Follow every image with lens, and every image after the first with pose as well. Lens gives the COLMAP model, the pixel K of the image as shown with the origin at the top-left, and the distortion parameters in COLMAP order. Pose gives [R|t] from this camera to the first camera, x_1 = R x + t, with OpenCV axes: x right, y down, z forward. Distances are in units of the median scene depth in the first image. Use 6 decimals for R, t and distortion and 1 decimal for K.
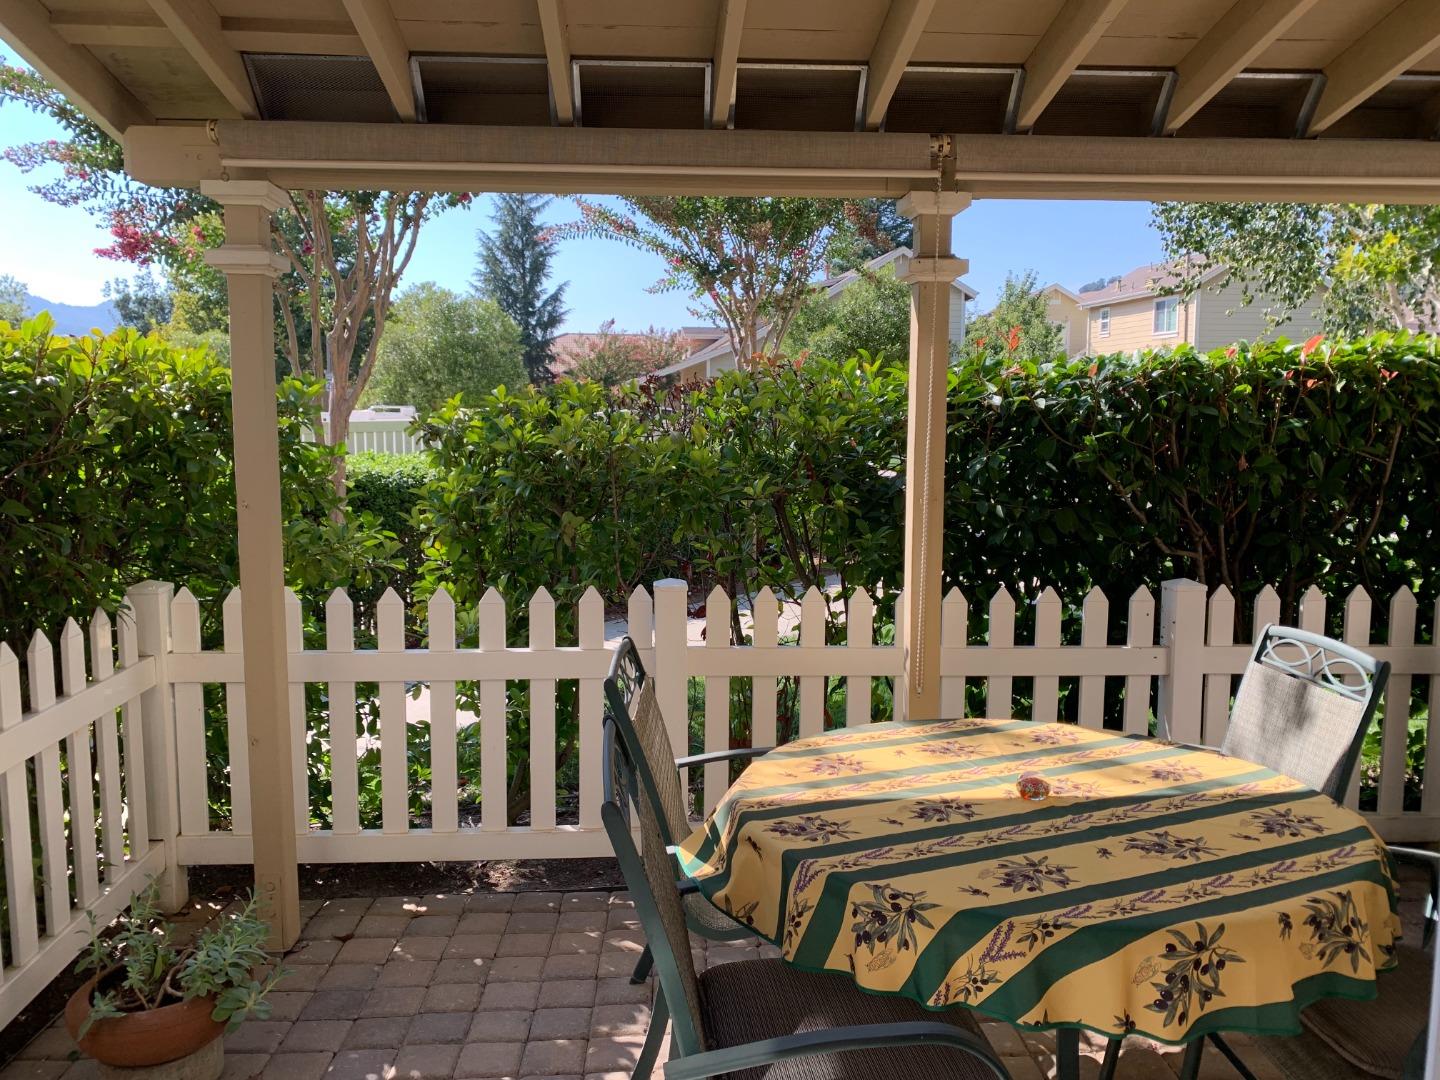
lens RADIAL K [[1157.2, 0, 709.6], [0, 1157.2, 543.1], [0, 0, 1]] dist [0.012366, -0.004787]
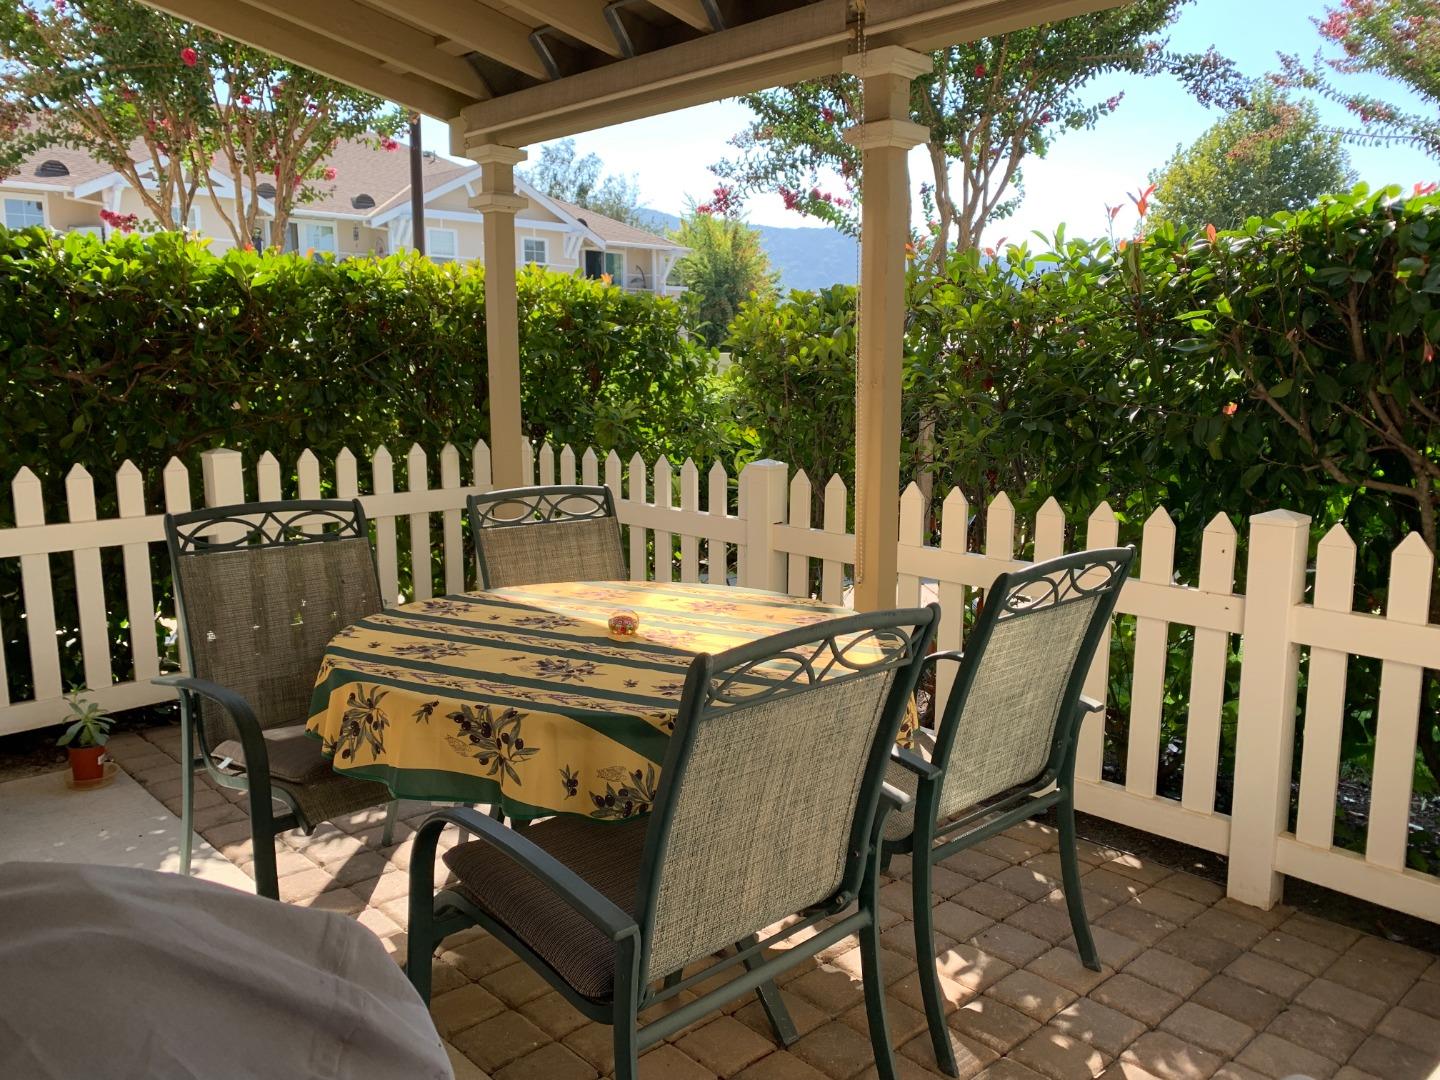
lens RADIAL K [[1097.6, 0, 726.7], [0, 1097.6, 539.5], [0, 0, 1]] dist [0.038341, -0.037997]
pose [[0.654008, 0.129768, -0.745274, 1.265505], [-0.086038, 0.991544, 0.097147, 0.016652], [0.751579, 0.000587, 0.659643, 0.405401]]
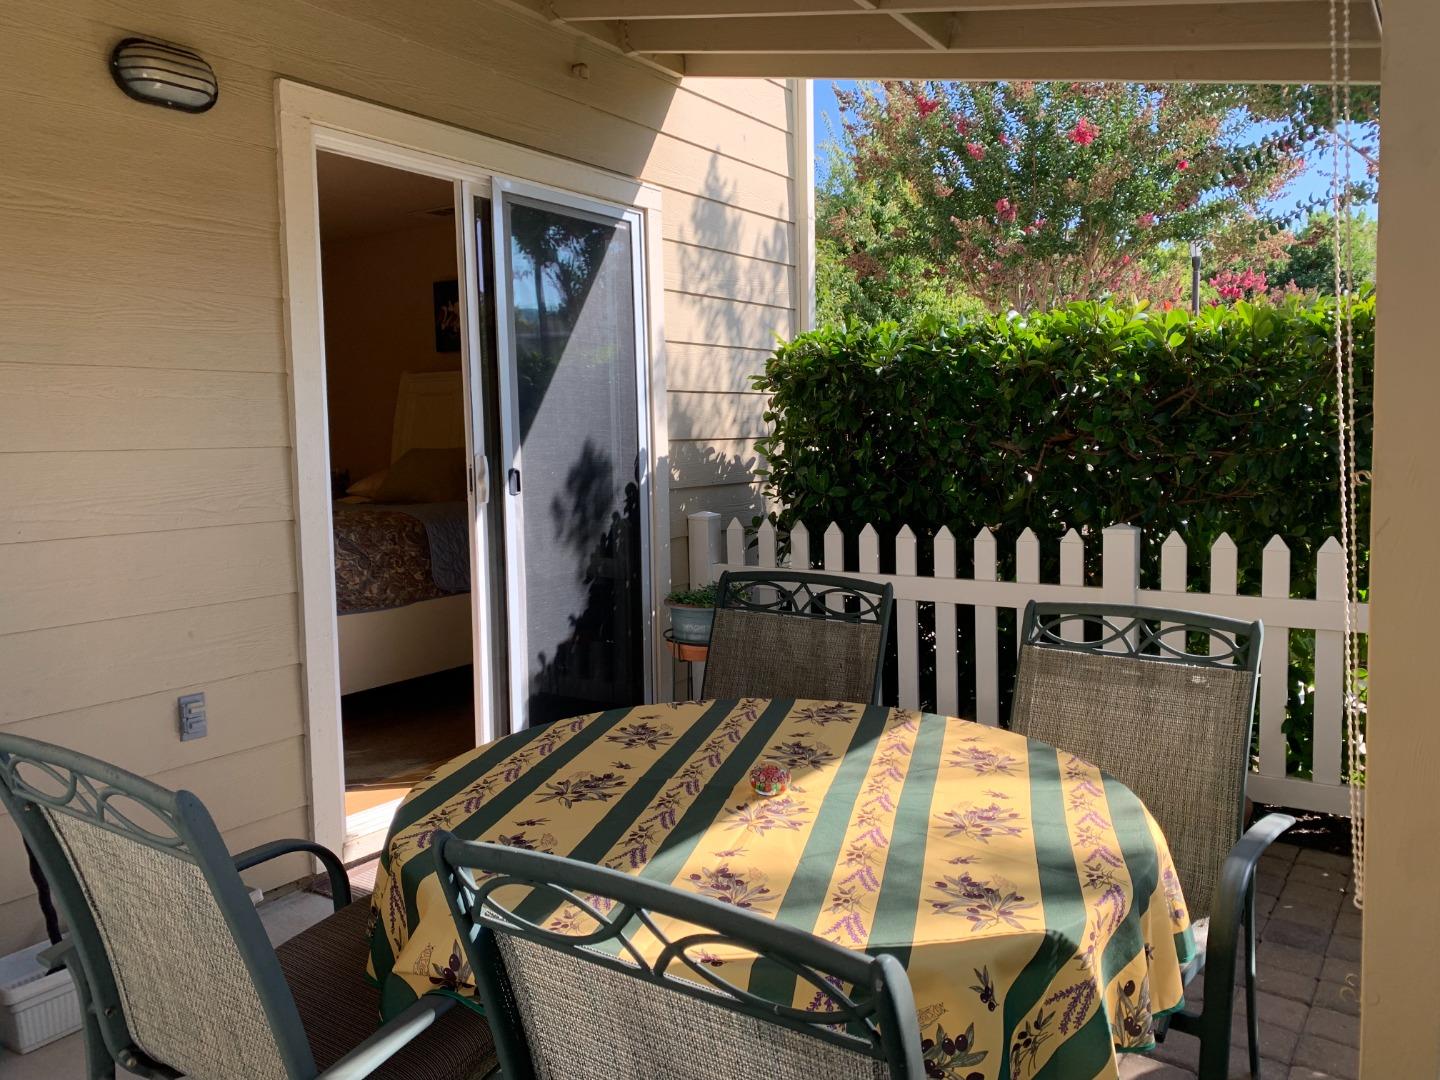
lens RADIAL K [[1097.6, 0, 720.7], [0, 1097.6, 538.8], [0, 0, 1]] dist [0.038341, -0.037997]
pose [[-0.629357, 0.083847, -0.772579, 0.983847], [-0.054459, 0.986959, 0.151477, -0.078833], [0.775206, 0.137407, -0.616584, 1.583542]]
